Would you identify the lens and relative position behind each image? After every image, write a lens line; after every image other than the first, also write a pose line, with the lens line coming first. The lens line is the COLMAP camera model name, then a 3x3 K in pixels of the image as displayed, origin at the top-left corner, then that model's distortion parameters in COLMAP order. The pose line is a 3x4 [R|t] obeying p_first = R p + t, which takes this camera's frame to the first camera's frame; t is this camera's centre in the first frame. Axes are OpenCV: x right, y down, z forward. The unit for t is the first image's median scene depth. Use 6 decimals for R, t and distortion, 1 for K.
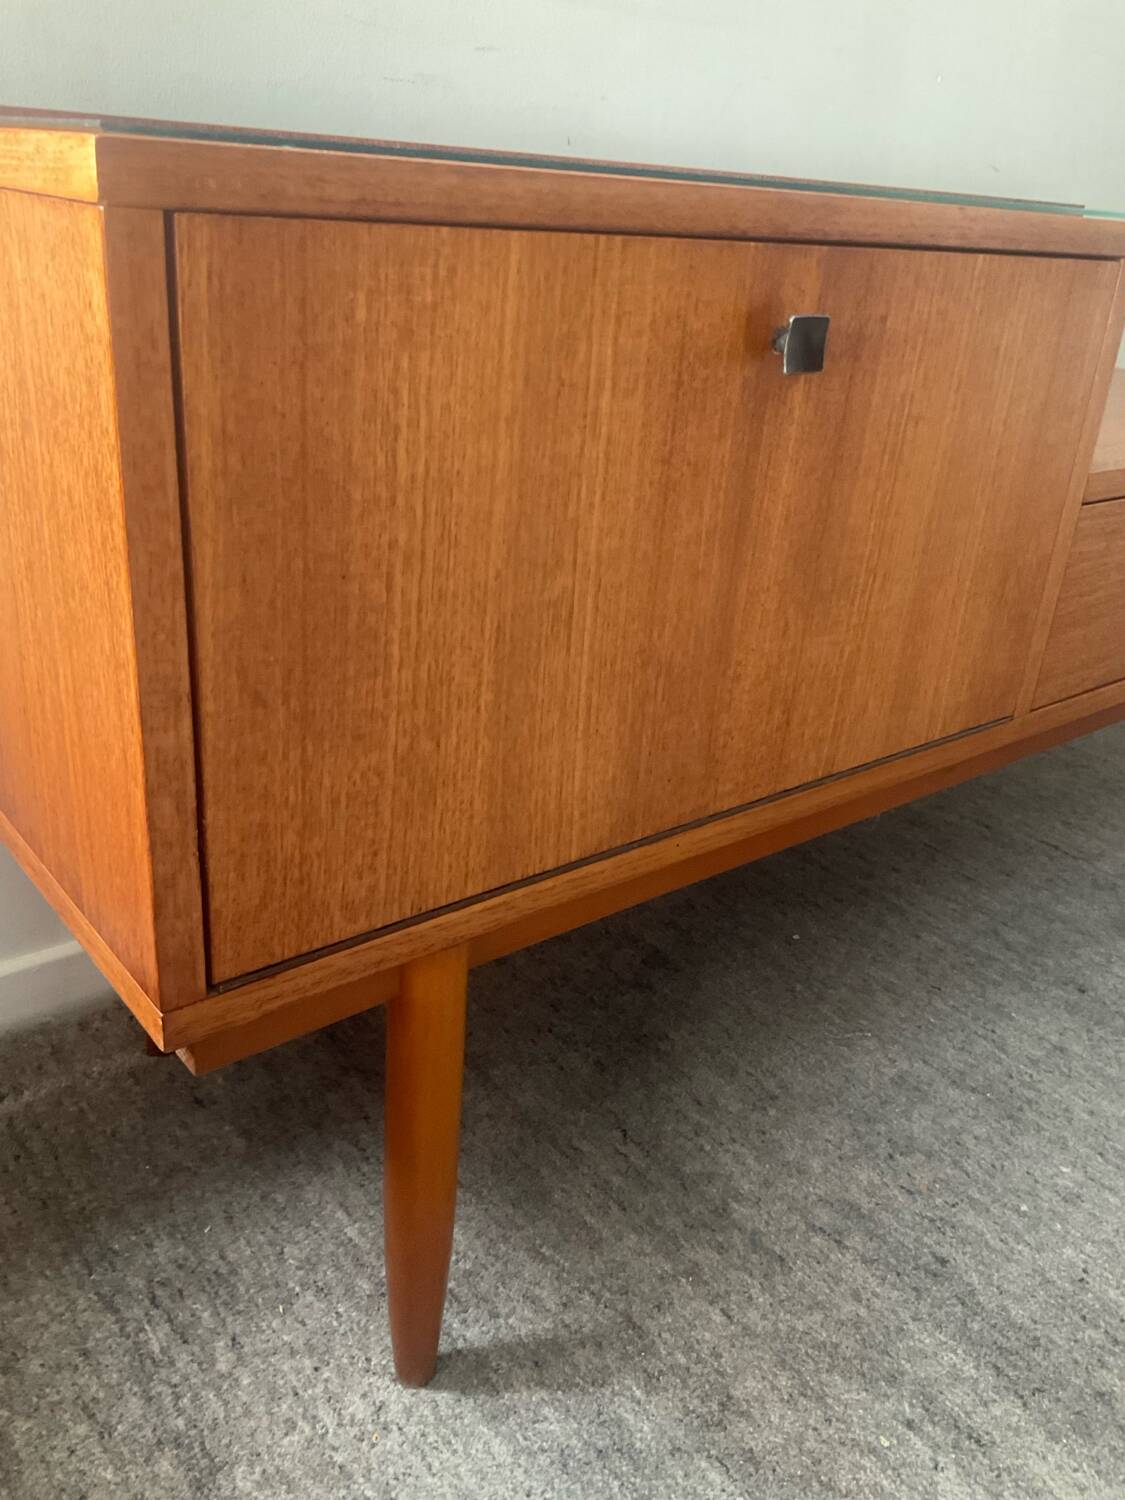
lens RADIAL K [[1252.9, 0, 562.5], [0, 1252.9, 750.0], [0, 0, 1]] dist [0.050191, -0.092230]
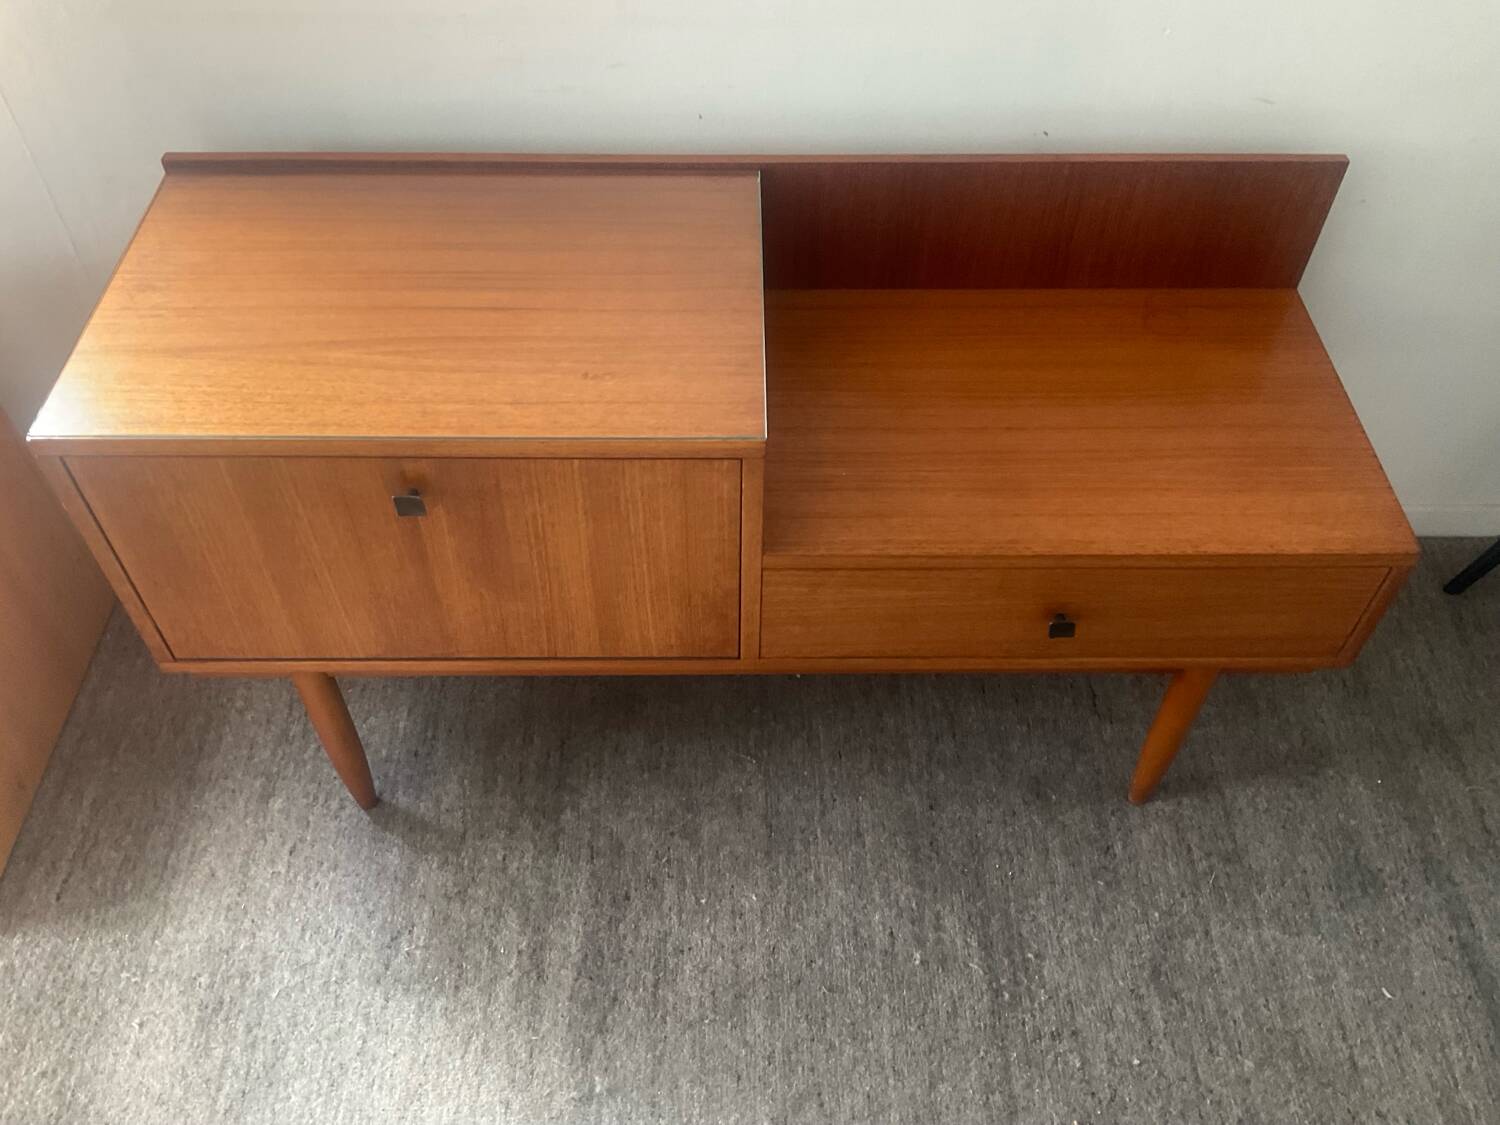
lens RADIAL K [[1239.4, 0, 742.8], [0, 1239.4, 566.7], [0, 0, 1]] dist [0.120485, -0.251234]
pose [[0.782835, 0.429136, -0.450569, 1.187359], [-0.213472, 0.865398, 0.453339, -0.965794], [0.584465, -0.258705, 0.769072, -0.158508]]
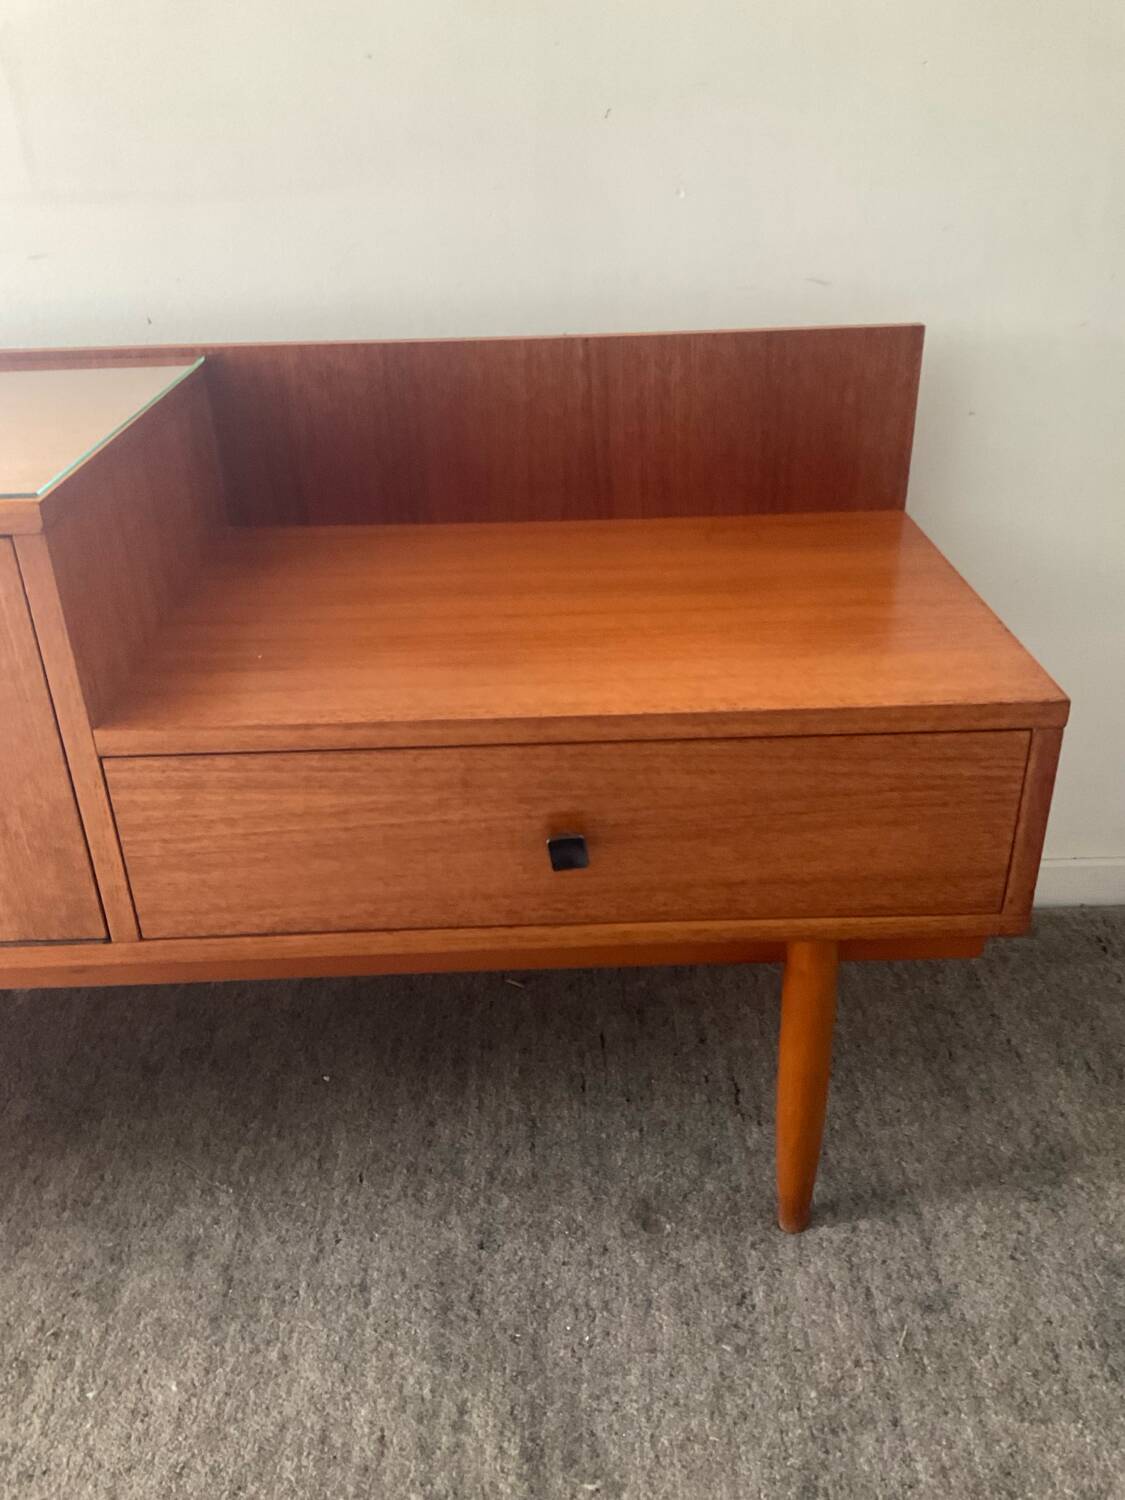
lens RADIAL K [[1248.2, 0, 559.9], [0, 1248.2, 744.2], [0, 0, 1]] dist [0.068135, -0.111912]
pose [[0.782374, 0.205958, -0.587769, 1.446715], [-0.181006, 0.978196, 0.101829, -0.420650], [0.595926, 0.026721, 0.802595, 0.466784]]
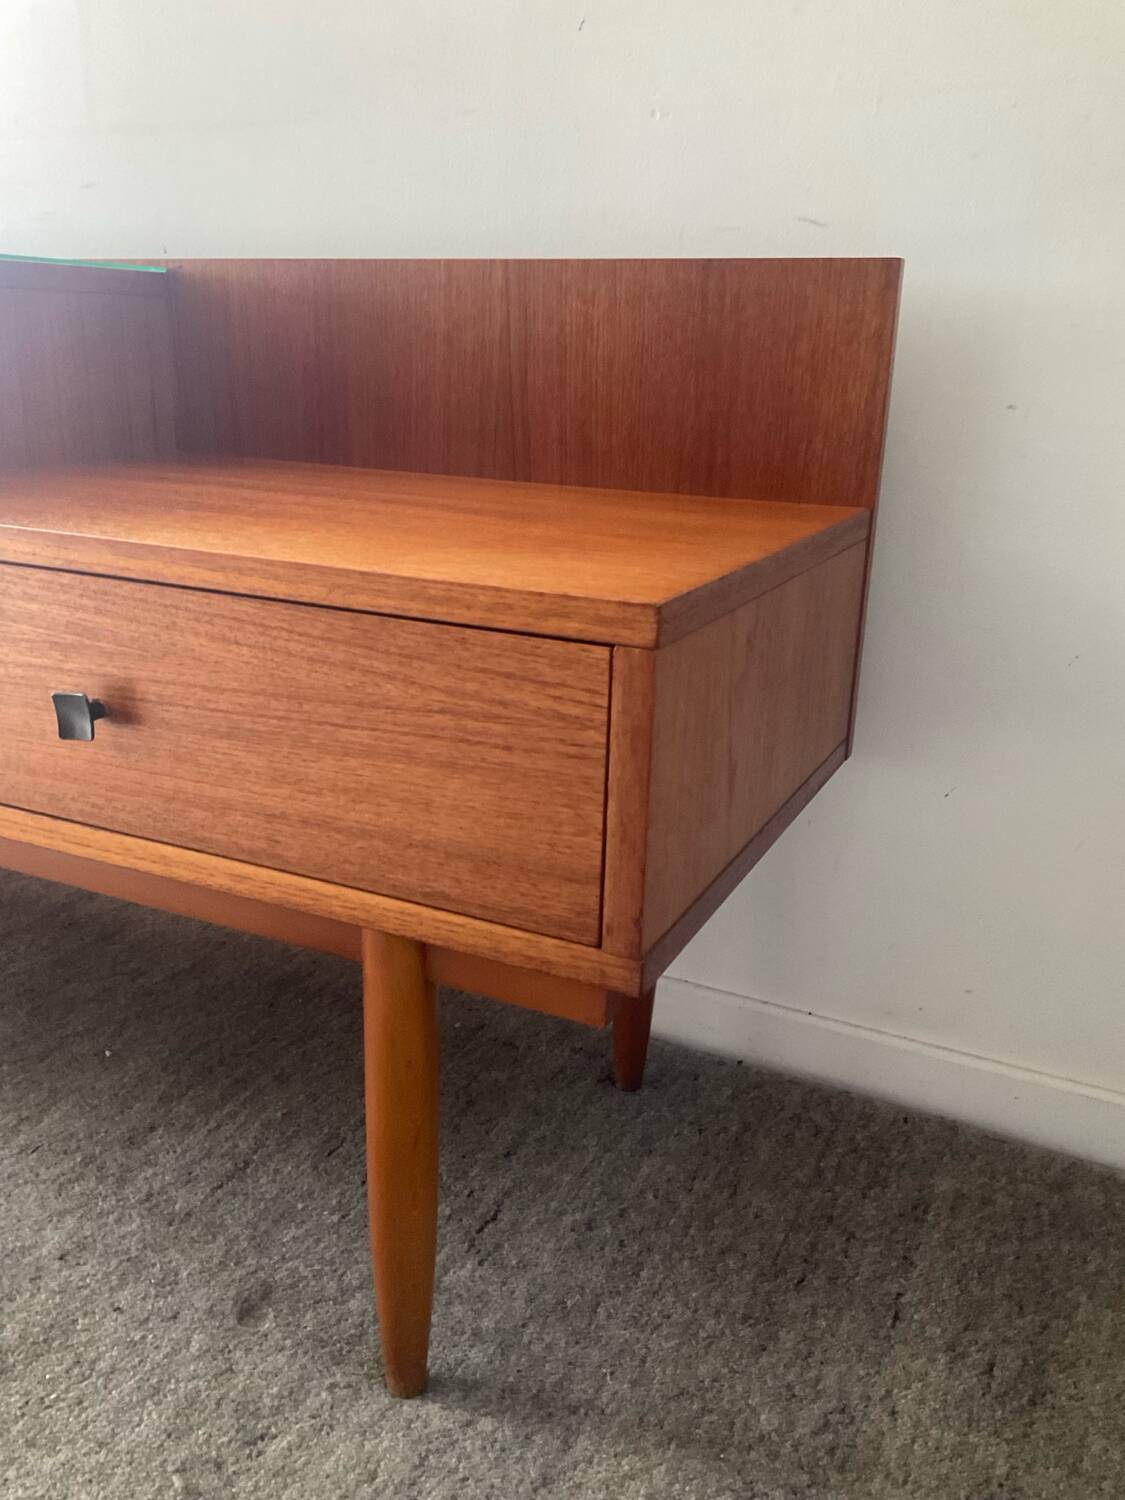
lens RADIAL K [[1252.9, 0, 562.5], [0, 1252.9, 750.0], [0, 0, 1]] dist [0.050191, -0.092230]
pose [[0.427146, 0.218660, -0.877345, 1.769486], [-0.374514, 0.925955, 0.048438, -0.362861], [0.822974, 0.307888, 0.477409, 1.260070]]
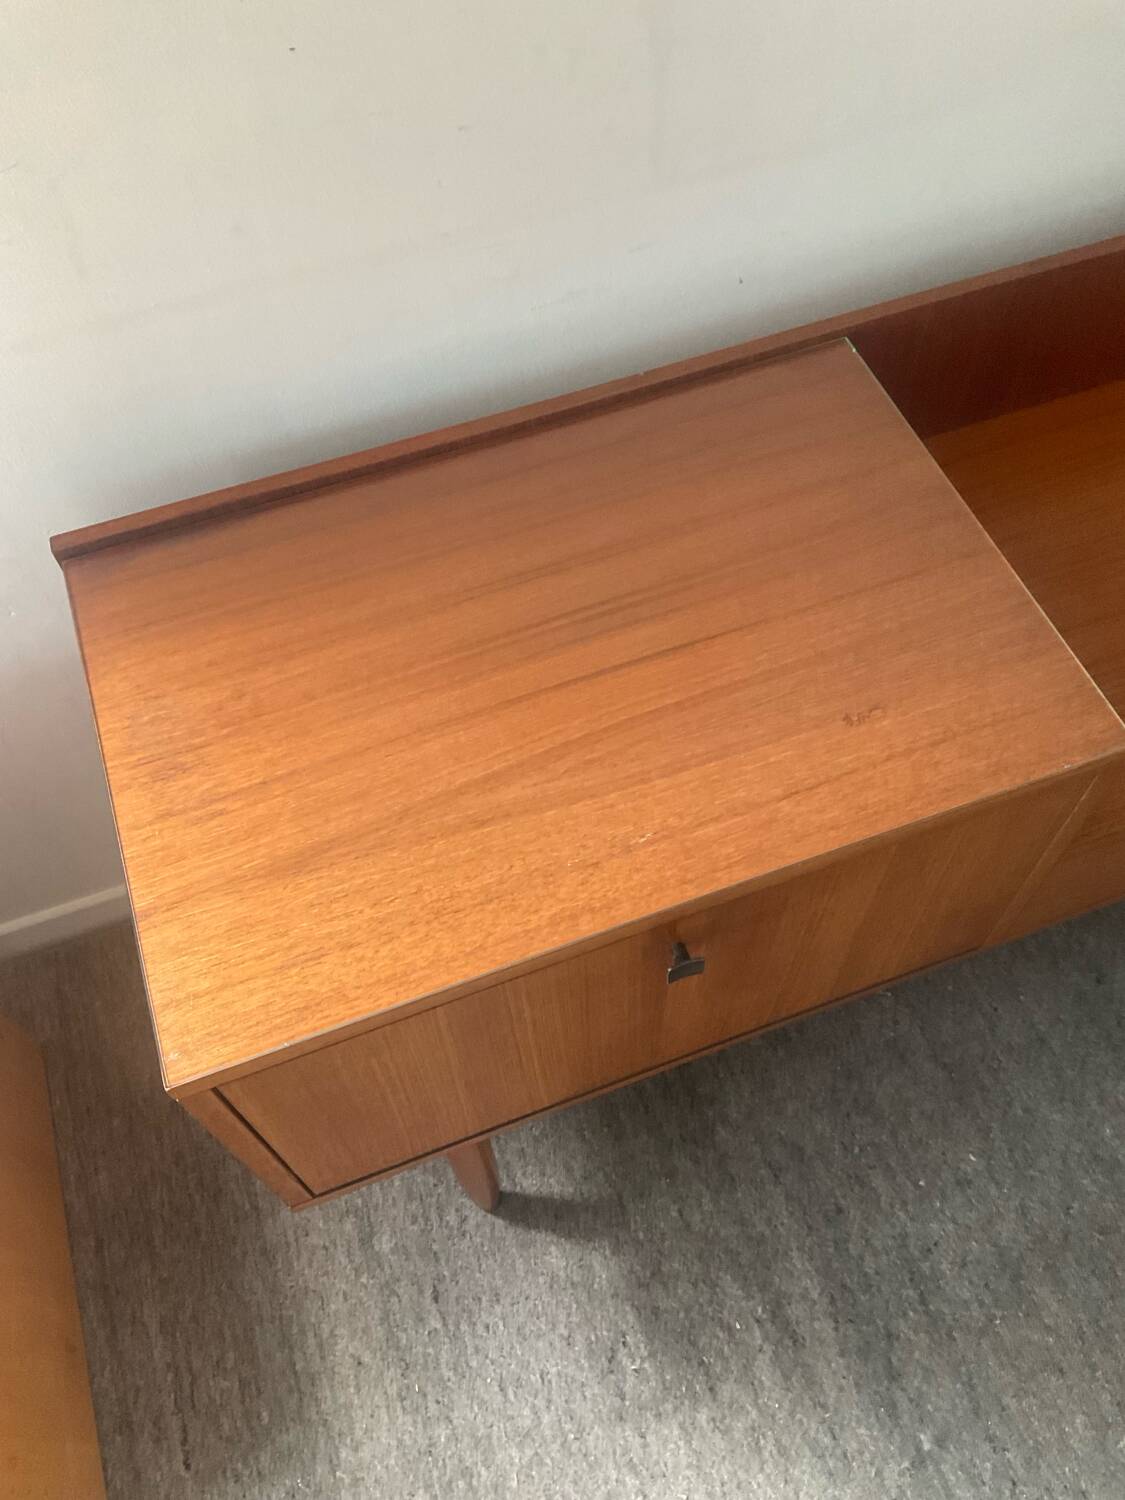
lens RADIAL K [[1239.4, 0, 562.5], [0, 1239.4, 750.0], [0, 0, 1]] dist [0.120485, -0.251234]
pose [[0.942188, 0.222197, -0.250820, 0.282932], [-0.043808, 0.823781, 0.565213, -1.030759], [0.332210, -0.521549, 0.785890, -0.006690]]
